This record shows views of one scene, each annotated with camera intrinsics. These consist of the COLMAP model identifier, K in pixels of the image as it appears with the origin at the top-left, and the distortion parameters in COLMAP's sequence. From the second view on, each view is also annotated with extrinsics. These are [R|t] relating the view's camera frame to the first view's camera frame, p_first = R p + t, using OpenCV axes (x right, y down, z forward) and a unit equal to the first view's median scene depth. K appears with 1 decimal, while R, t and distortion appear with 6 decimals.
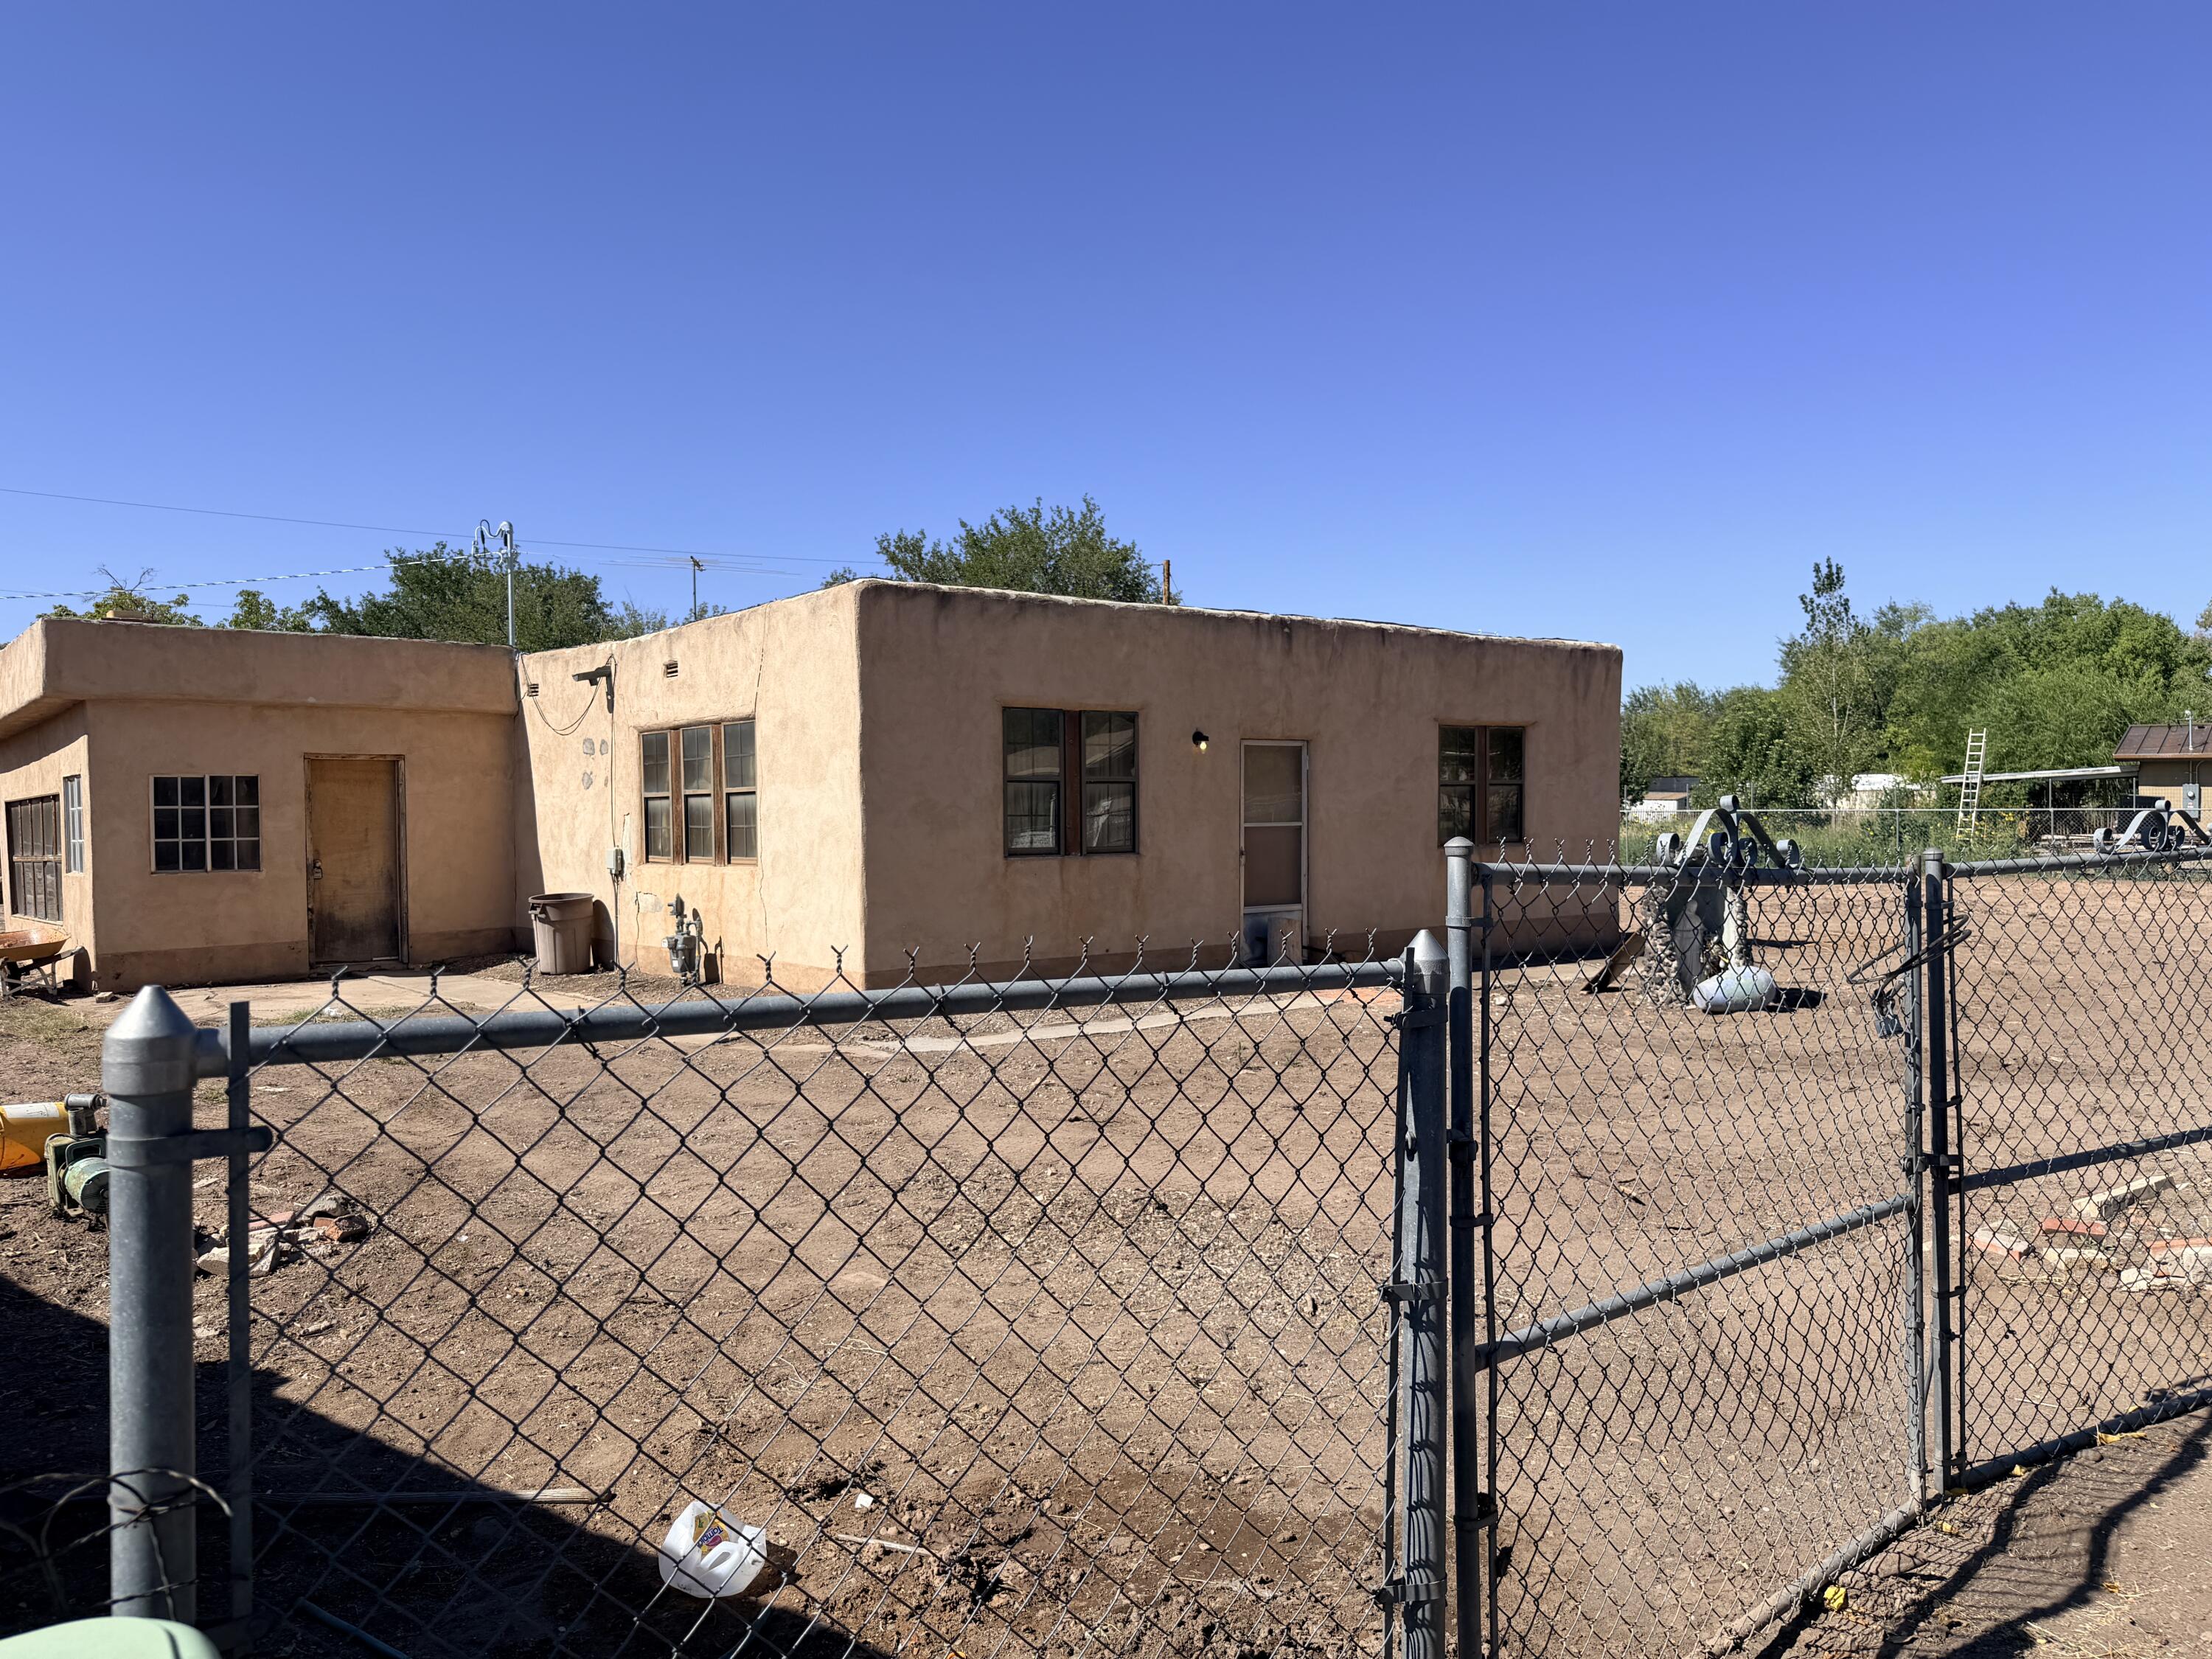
lens RADIAL K [[1550.7, 0, 1101.6], [0, 1550.7, 820.1], [0, 0, 1]] dist [0.043879, -0.059669]
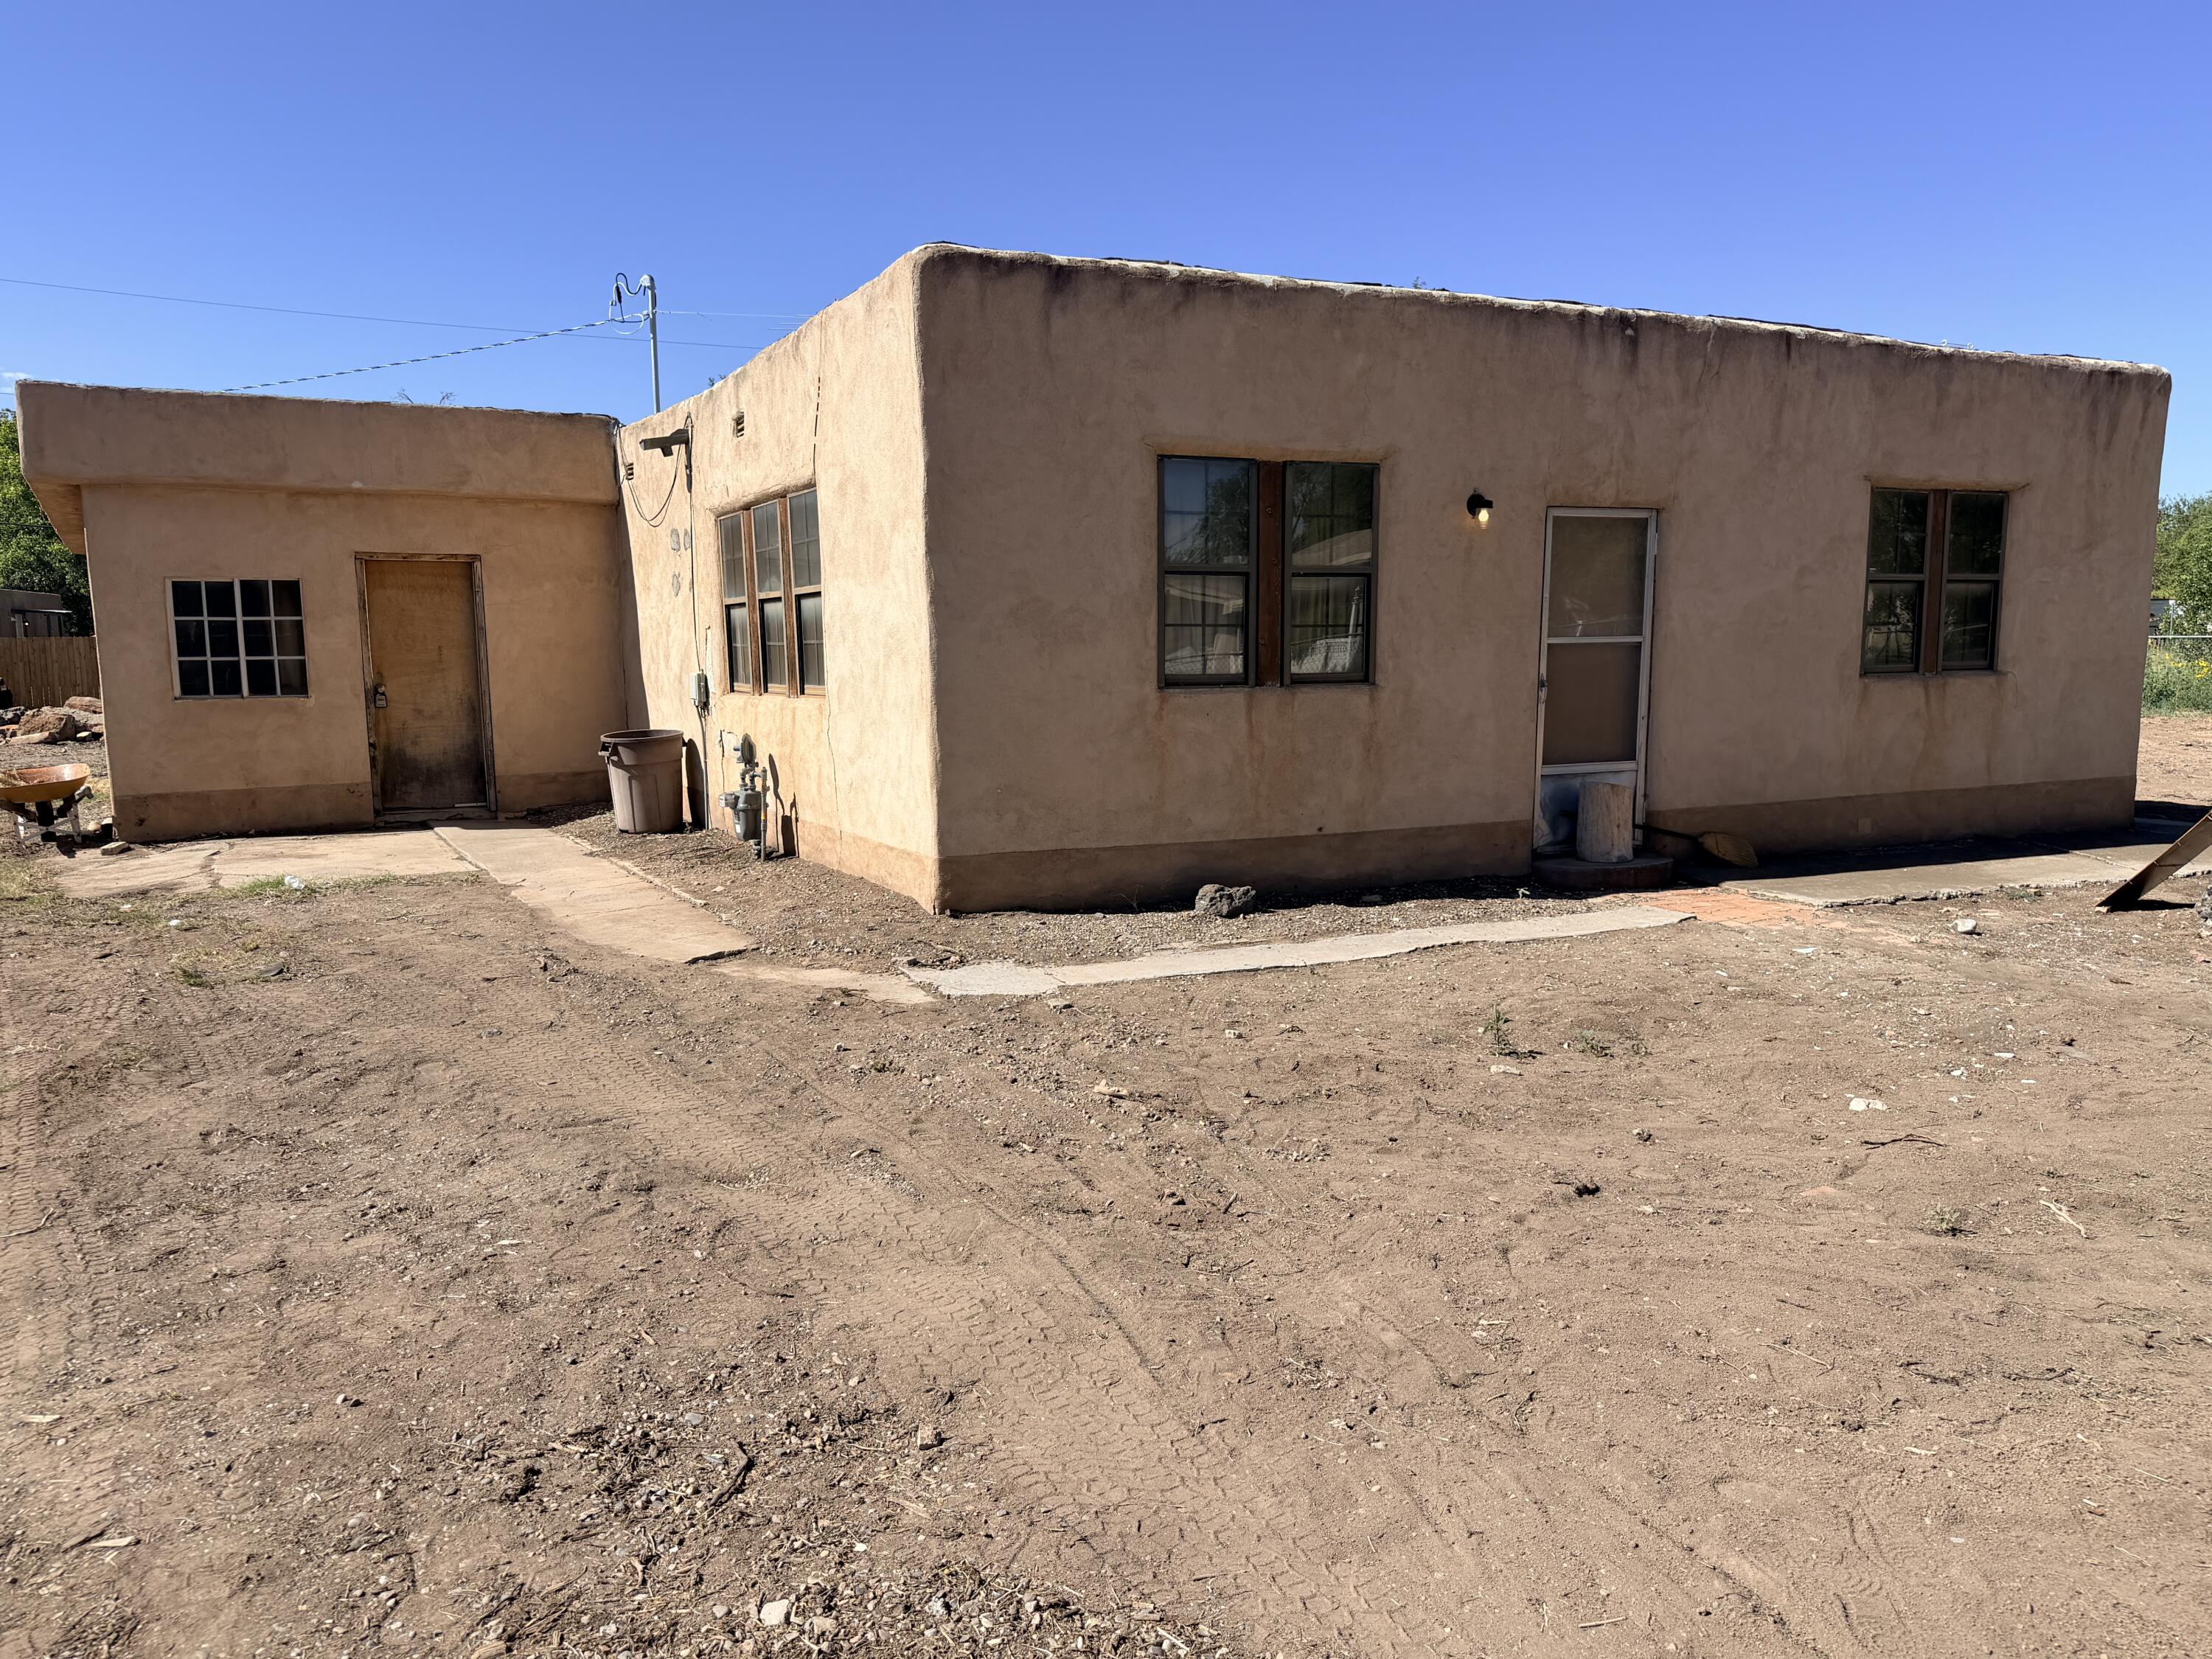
lens RADIAL K [[1550.7, 0, 1095.5], [0, 1550.7, 837.6], [0, 0, 1]] dist [0.043879, -0.059669]
pose [[0.977245, 0.027048, -0.210380, 0.044337], [-0.001693, 0.992799, 0.119777, 0.007136], [0.212105, -0.116695, 0.970254, 0.300972]]
